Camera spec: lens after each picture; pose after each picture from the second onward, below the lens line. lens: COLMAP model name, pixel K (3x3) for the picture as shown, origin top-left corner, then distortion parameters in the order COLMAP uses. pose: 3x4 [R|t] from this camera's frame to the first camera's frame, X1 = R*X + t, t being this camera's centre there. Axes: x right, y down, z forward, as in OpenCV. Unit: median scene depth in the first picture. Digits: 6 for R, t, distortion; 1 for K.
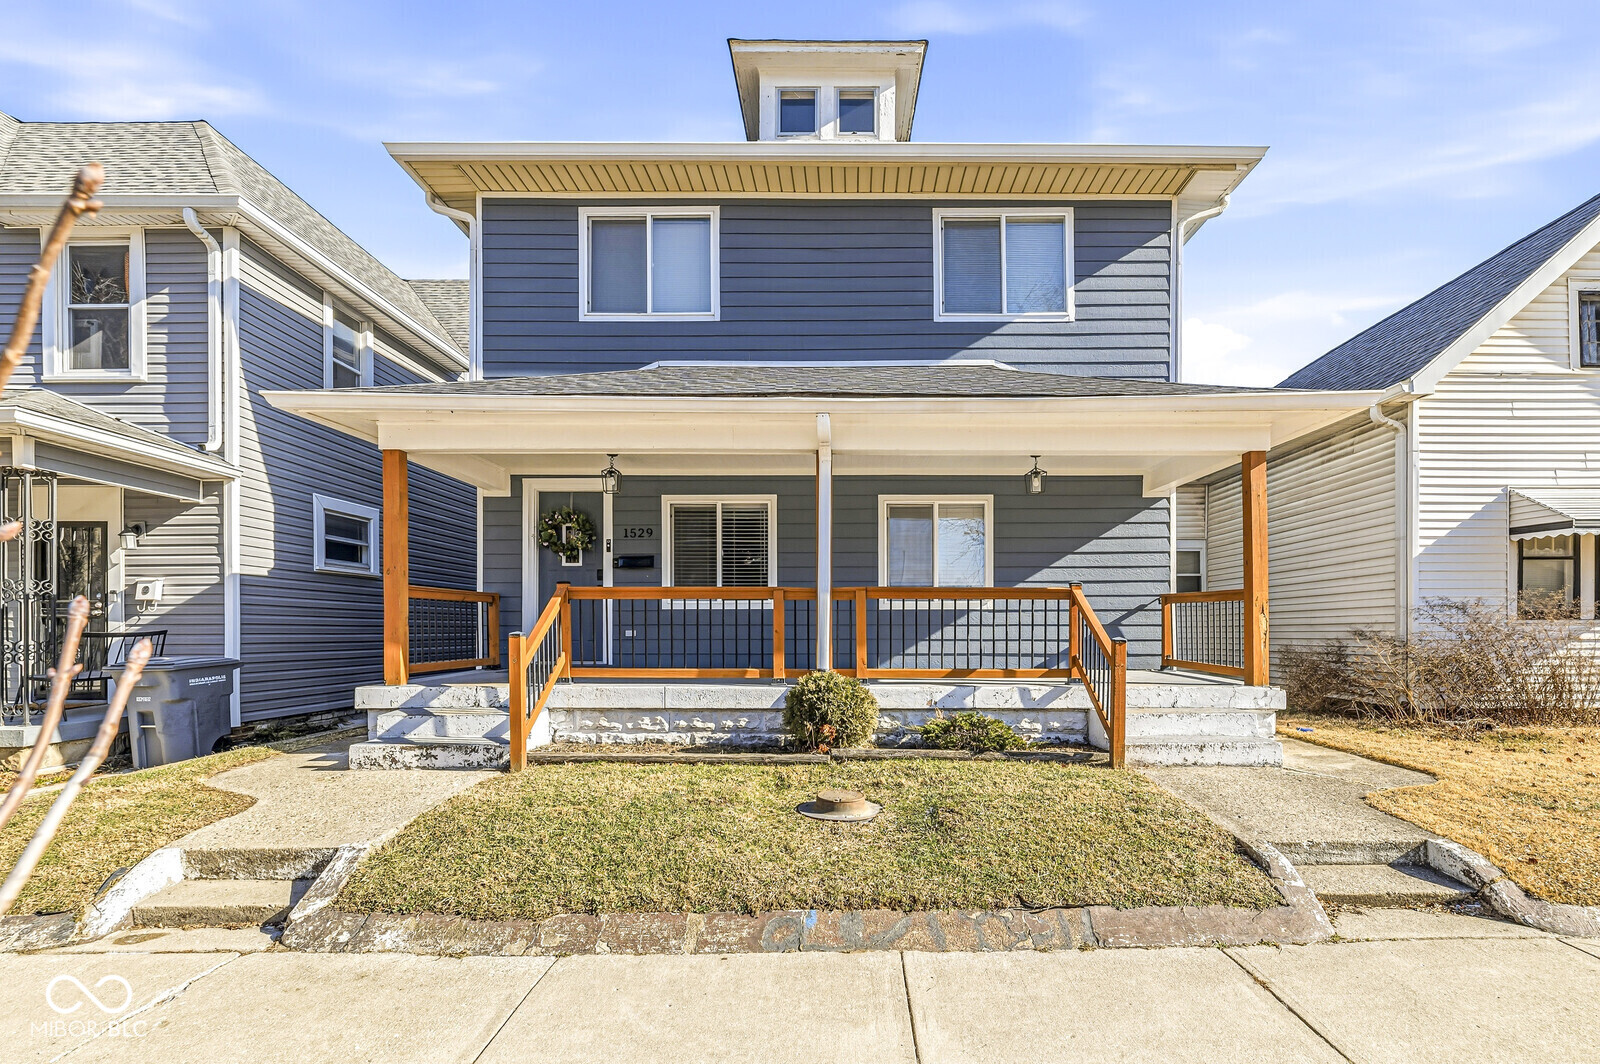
lens RADIAL K [[746.4, 0, 802.3], [0, 746.4, 636.1], [0, 0, 1]] dist [0.000248, 0.000127]
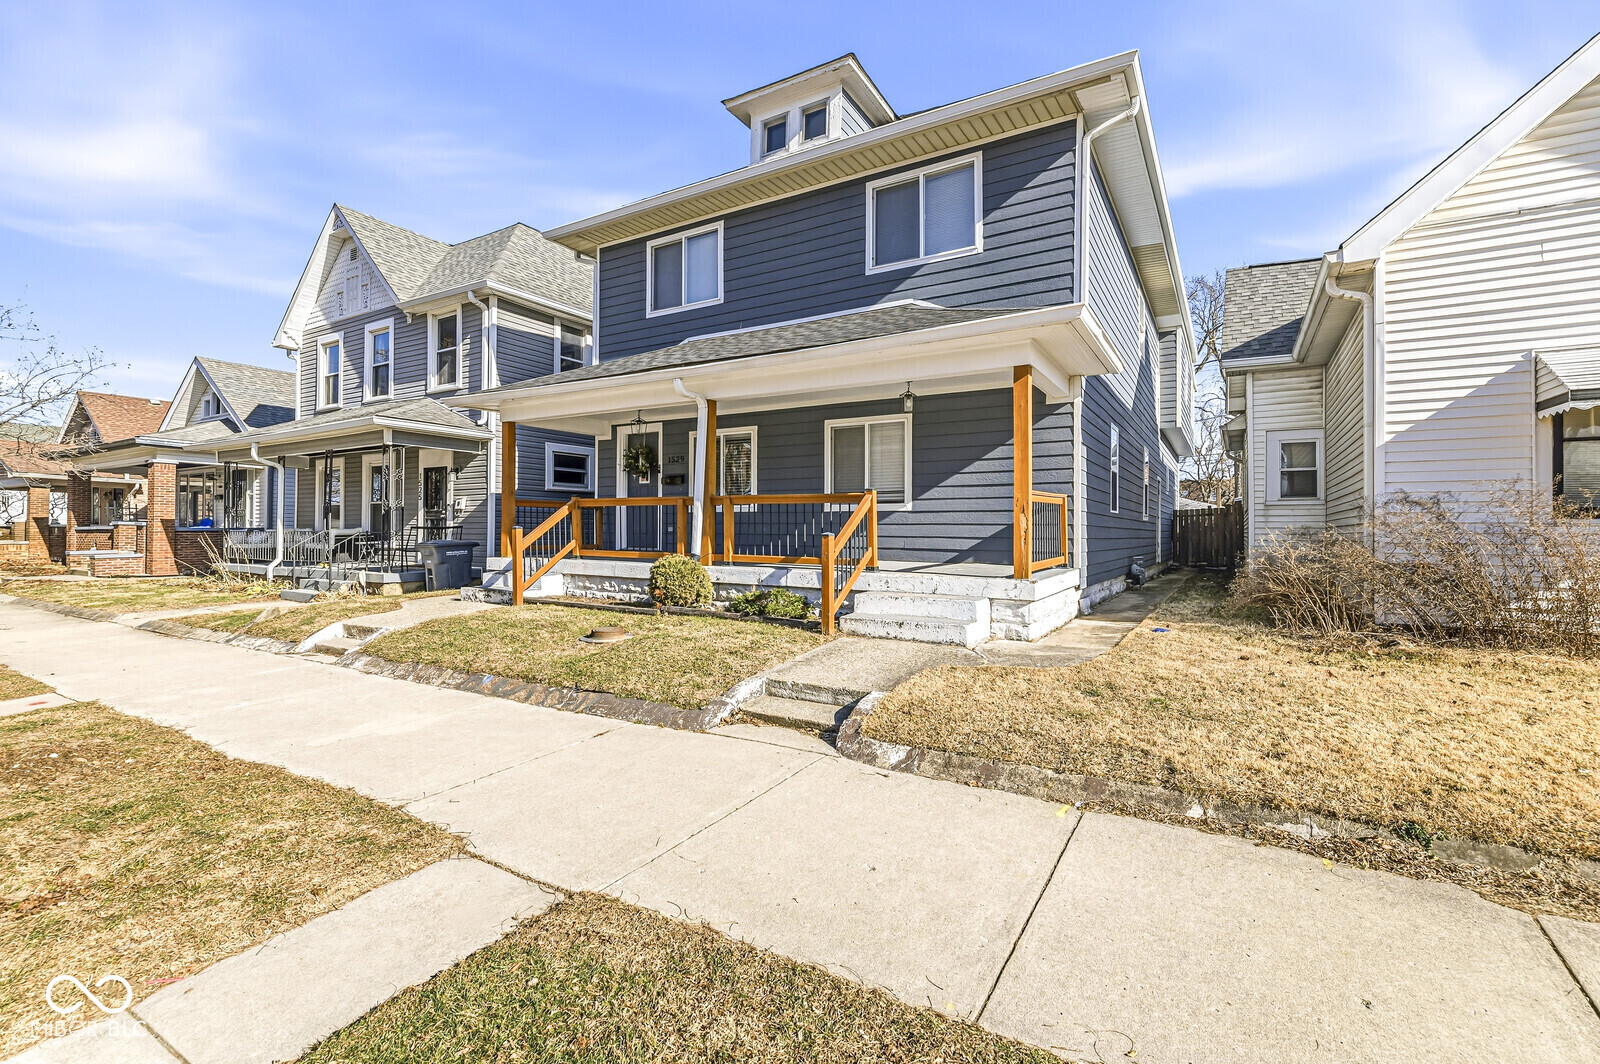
lens RADIAL K [[715.3, 0, 800.0], [0, 715.3, 532.0], [0, 0, 1]] dist [0.000813, 0.000292]
pose [[0.856177, 0.007857, -0.516623, 0.696901], [-0.011672, 0.999923, -0.004138, 0.004622], [0.516551, 0.009573, 0.856203, -0.054148]]
